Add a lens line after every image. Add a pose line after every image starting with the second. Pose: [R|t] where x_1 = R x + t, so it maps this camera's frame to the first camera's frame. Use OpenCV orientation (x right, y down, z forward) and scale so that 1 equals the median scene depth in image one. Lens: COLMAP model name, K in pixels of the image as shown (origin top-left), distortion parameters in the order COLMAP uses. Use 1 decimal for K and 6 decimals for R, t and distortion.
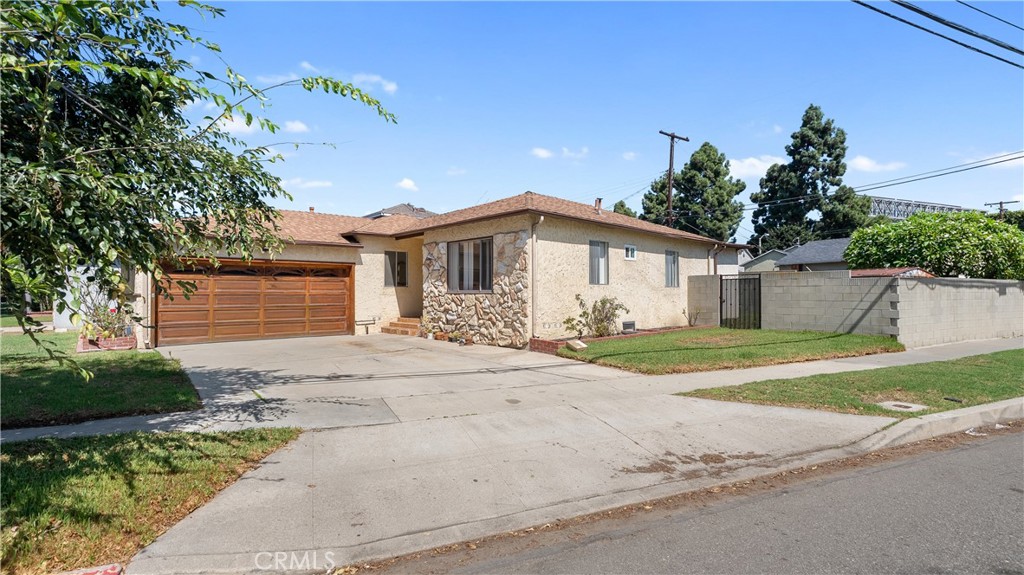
lens RADIAL K [[474.7, 0, 511.8], [0, 474.7, 288.9], [0, 0, 1]] dist [0.002047, 0.000211]
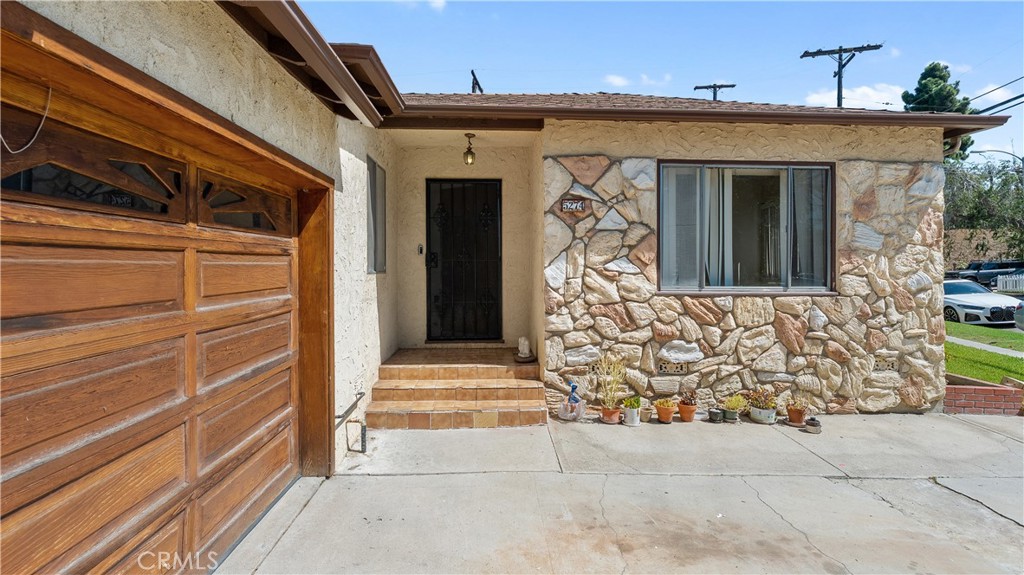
lens RADIAL K [[474.7, 0, 513.0], [0, 474.7, 269.0], [0, 0, 1]] dist [0.002047, 0.000211]
pose [[0.641182, -0.000406, 0.767388, -0.536977], [-0.012308, 0.999866, 0.010812, -0.014168], [-0.767290, -0.016378, 0.641091, 0.896439]]
